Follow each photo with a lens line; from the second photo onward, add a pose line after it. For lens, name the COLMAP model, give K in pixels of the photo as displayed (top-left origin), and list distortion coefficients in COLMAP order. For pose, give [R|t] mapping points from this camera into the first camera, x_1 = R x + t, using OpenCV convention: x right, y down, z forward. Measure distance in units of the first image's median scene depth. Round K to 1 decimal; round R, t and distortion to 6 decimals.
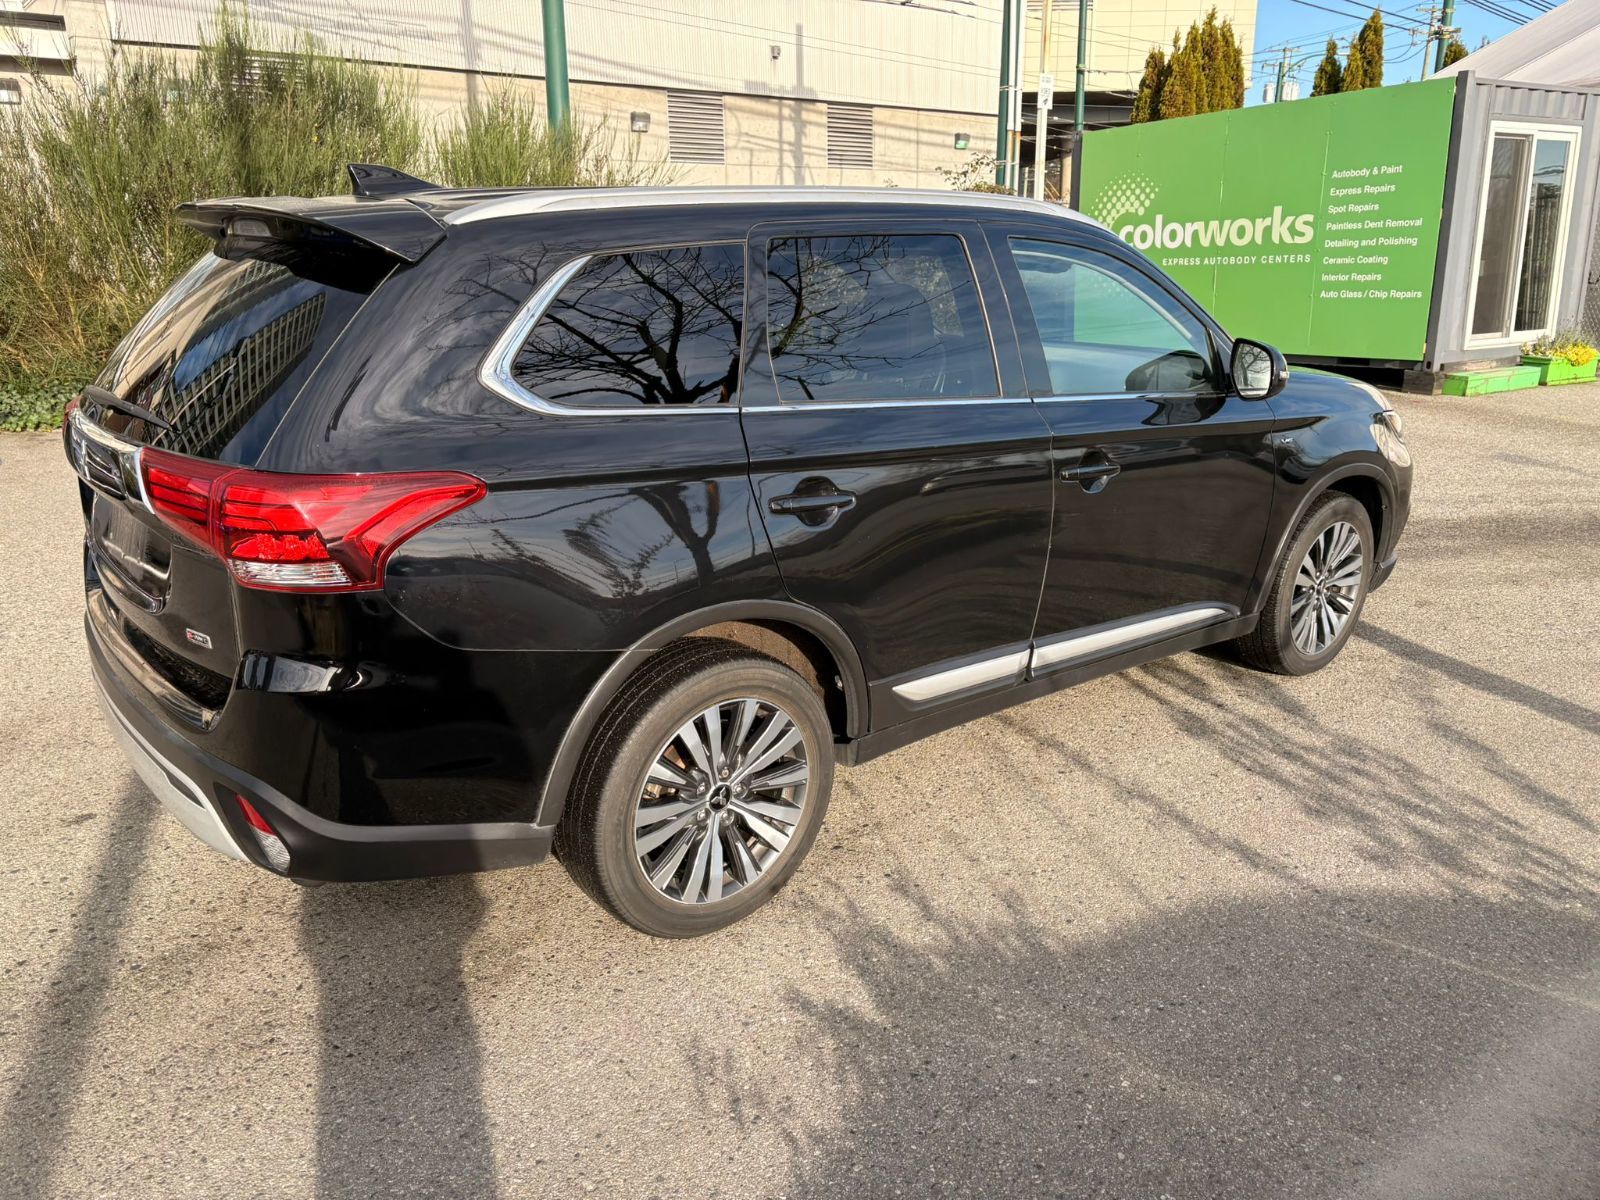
lens RADIAL K [[1208.3, 0, 803.6], [0, 1208.3, 592.7], [0, 0, 1]] dist [0.049426, -0.044967]
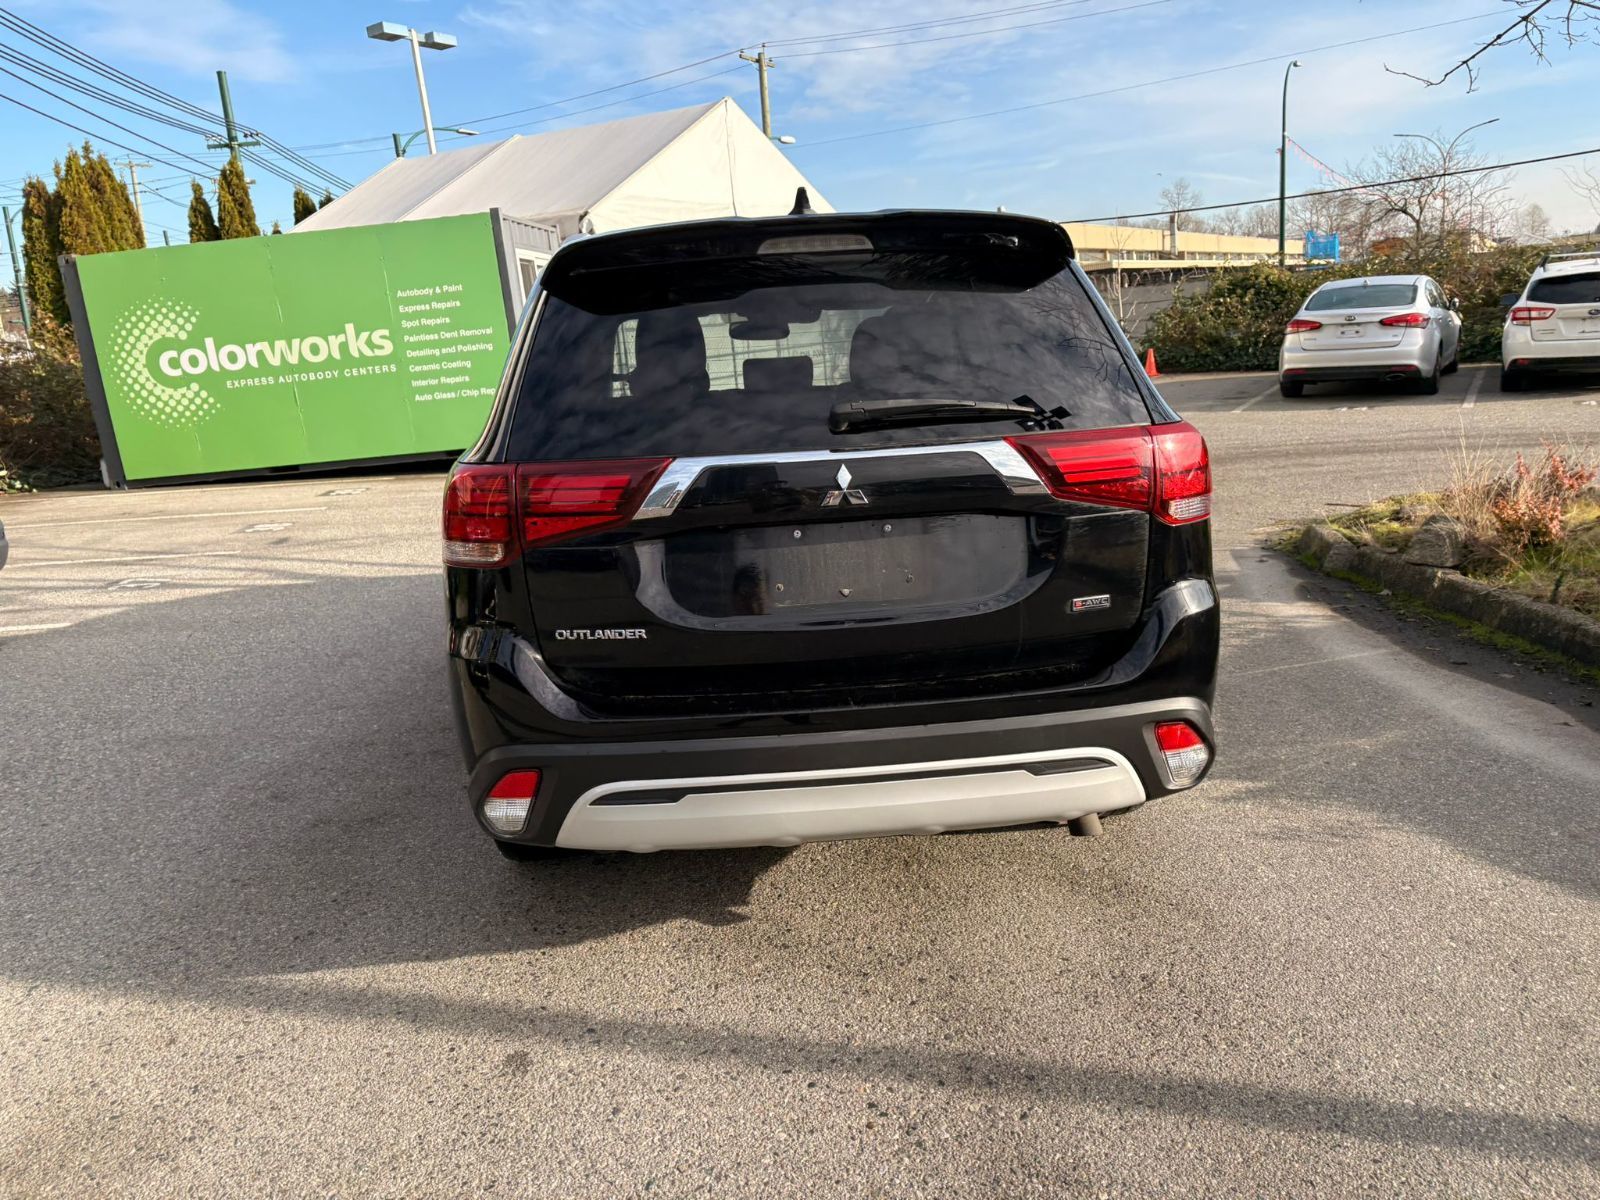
lens RADIAL K [[1208.3, 0, 794.9], [0, 1208.3, 583.5], [0, 0, 1]] dist [0.049426, -0.044967]
pose [[0.578320, -0.202717, 0.790222, -0.811475], [0.295210, 0.954994, 0.028938, -0.046464], [-0.760524, 0.216546, 0.612137, 0.302945]]
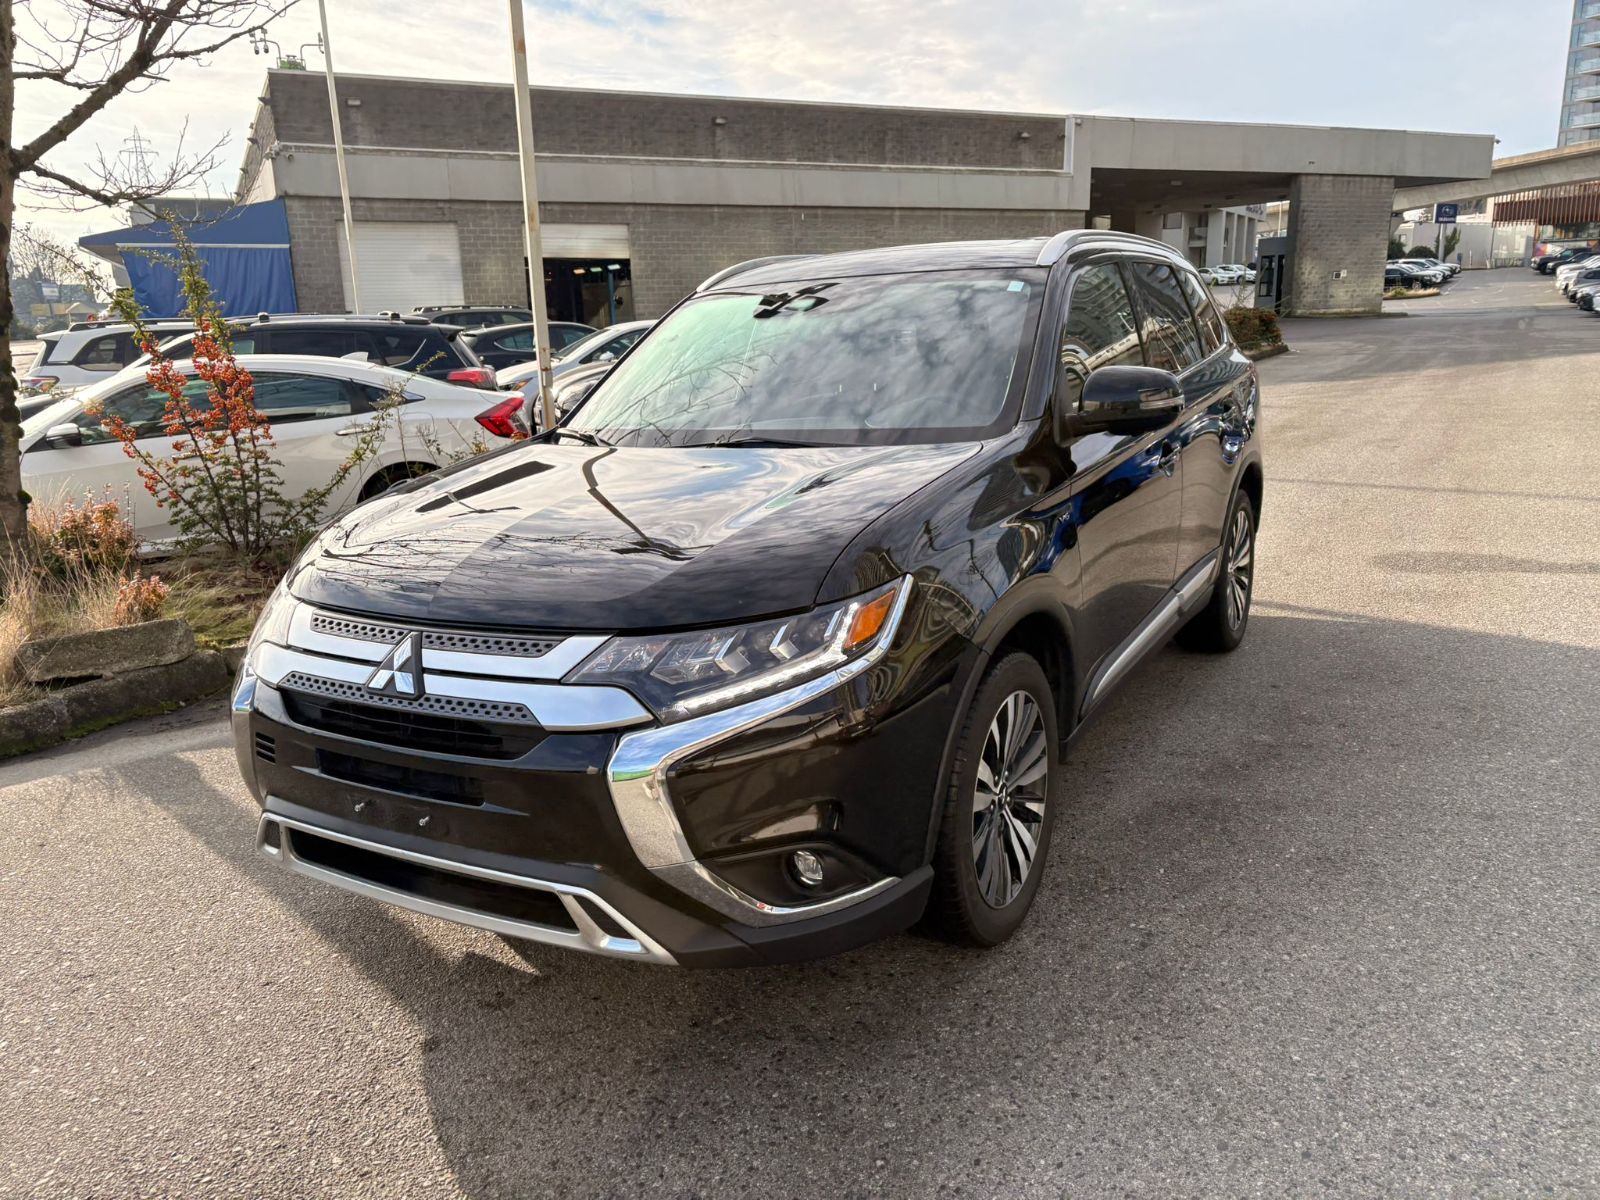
lens RADIAL K [[1208.3, 0, 798.1], [0, 1208.3, 601.7], [0, 0, 1]] dist [0.049426, -0.044967]
pose [[-0.935521, 0.120285, -0.332163, 0.499052], [-0.058655, 0.874311, 0.481809, -0.506869], [0.348368, 0.470226, -0.810881, 1.799263]]
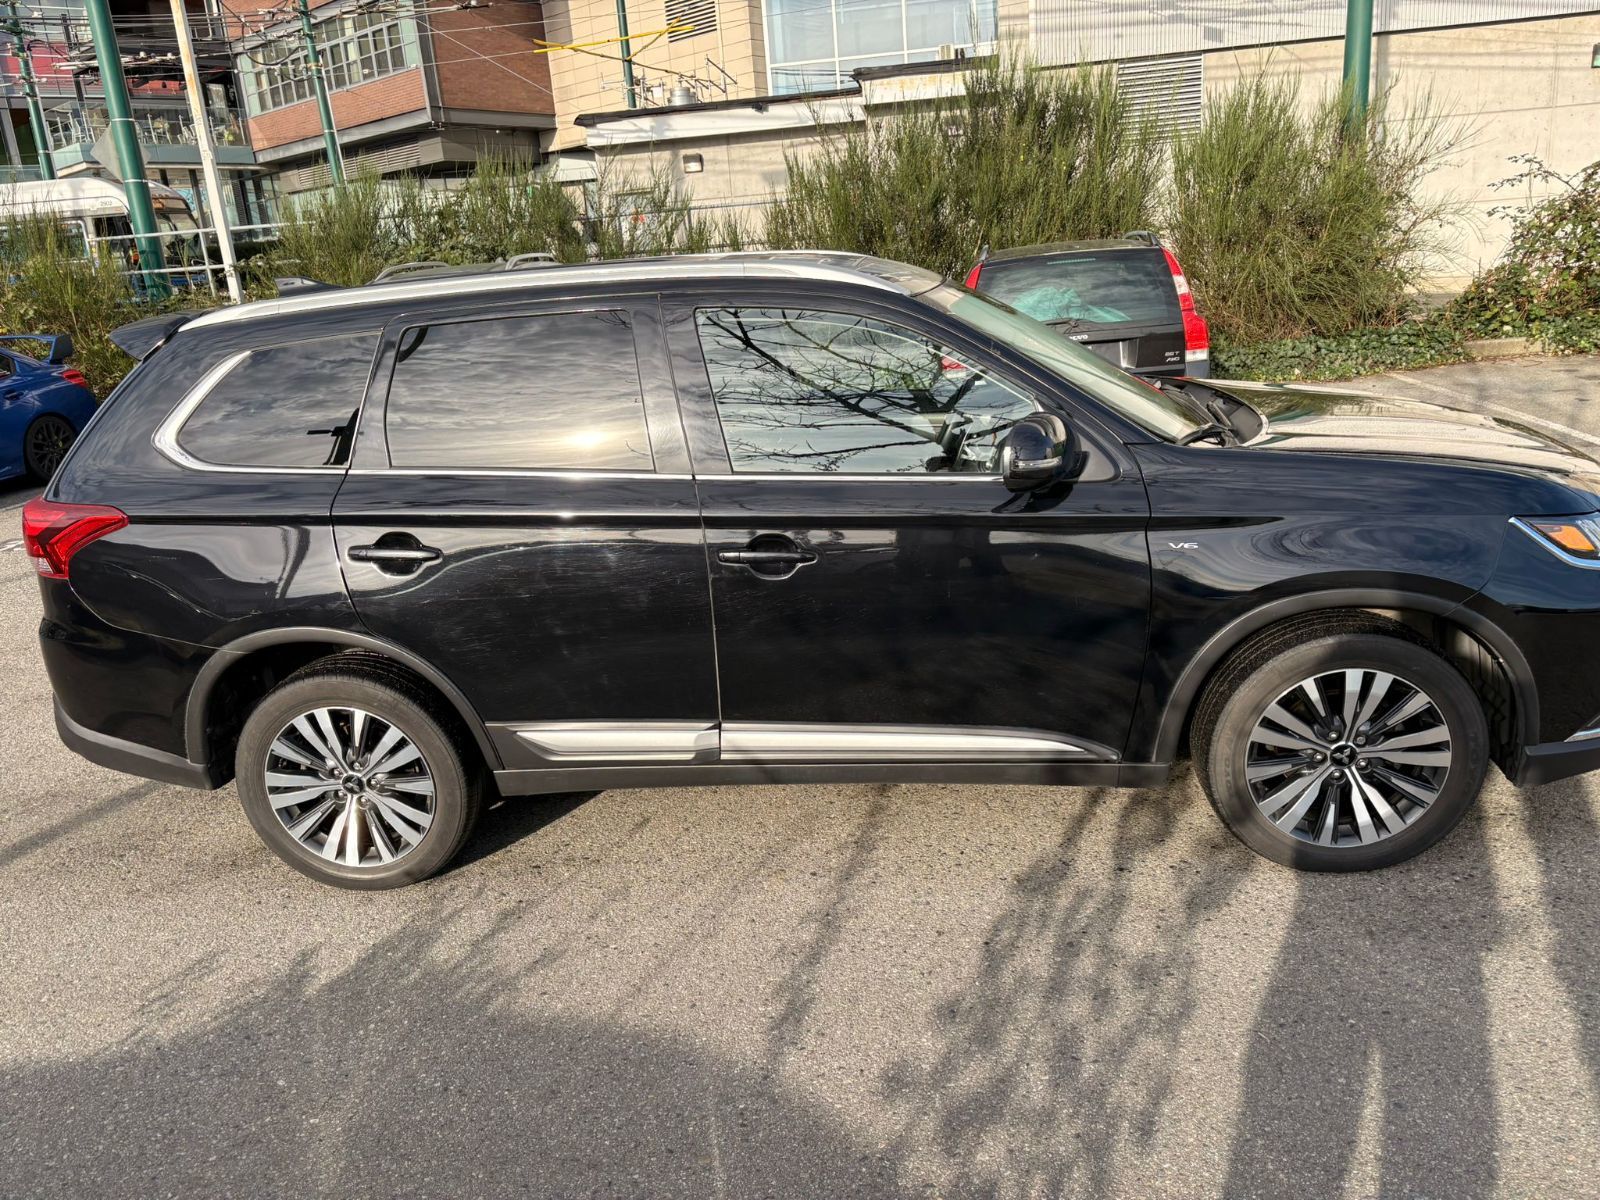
lens RADIAL K [[1208.3, 0, 794.5], [0, 1208.3, 608.1], [0, 0, 1]] dist [0.049426, -0.044967]
pose [[0.695973, 0.153810, -0.701401, 0.715612], [-0.128500, 0.987700, 0.089086, -0.115569], [0.706477, 0.028129, 0.707177, 0.291614]]
